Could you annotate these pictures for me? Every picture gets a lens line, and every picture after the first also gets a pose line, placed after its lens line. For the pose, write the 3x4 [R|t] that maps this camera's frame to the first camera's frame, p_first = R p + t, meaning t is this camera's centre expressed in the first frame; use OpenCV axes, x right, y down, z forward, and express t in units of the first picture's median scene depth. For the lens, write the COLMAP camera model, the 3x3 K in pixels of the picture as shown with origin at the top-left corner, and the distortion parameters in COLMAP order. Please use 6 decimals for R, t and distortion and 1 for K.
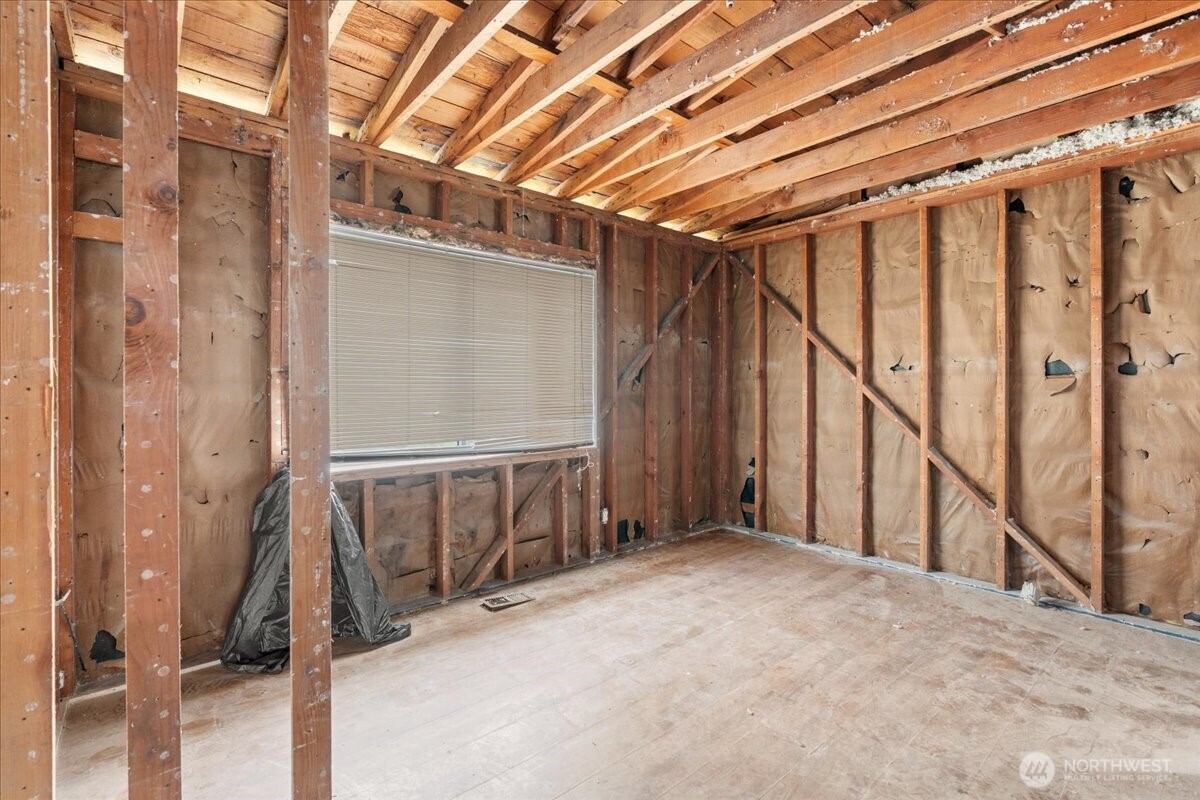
lens RADIAL K [[546.3, 0, 599.5], [0, 546.3, 387.5], [0, 0, 1]] dist [-0.004436, -0.000226]
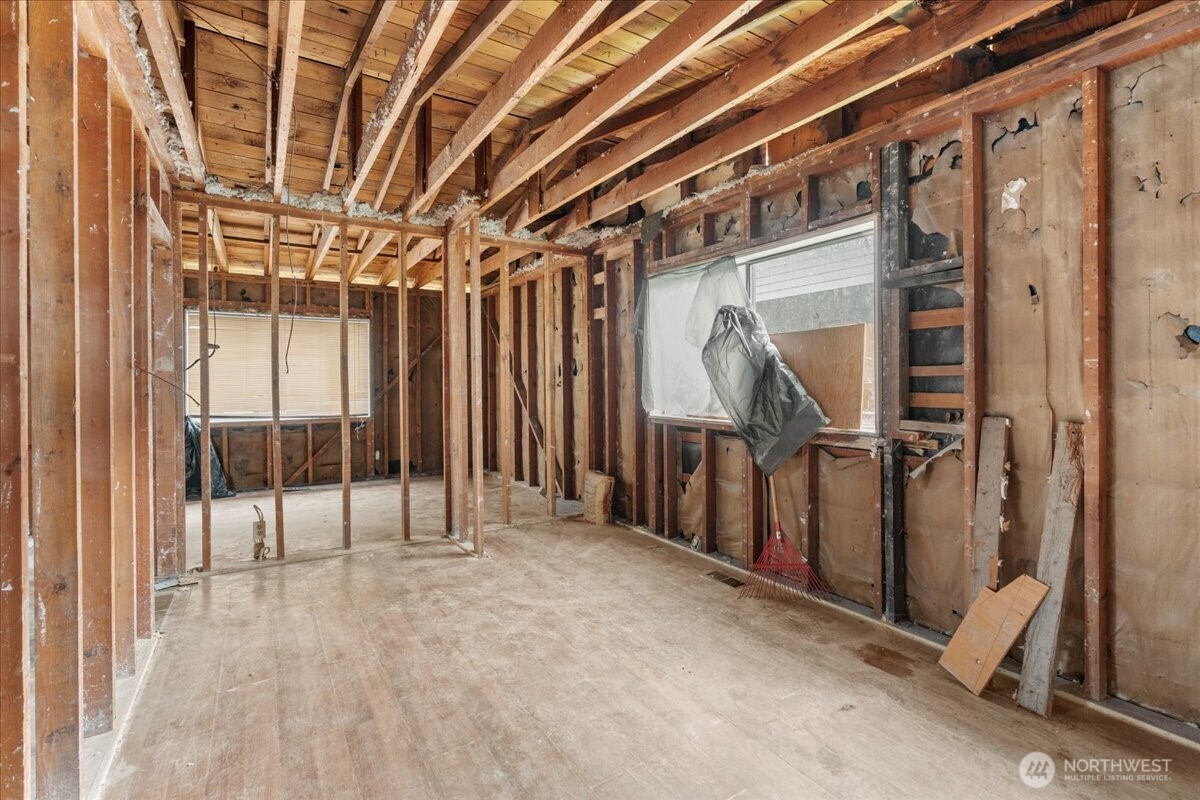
lens RADIAL K [[546.3, 0, 601.1], [0, 546.3, 388.1], [0, 0, 1]] dist [-0.004436, -0.000226]
pose [[0.987116, -0.006447, -0.159873, 1.230239], [0.007029, 0.999971, 0.003078, 0.015867], [0.159849, -0.004162, 0.987133, -0.788309]]
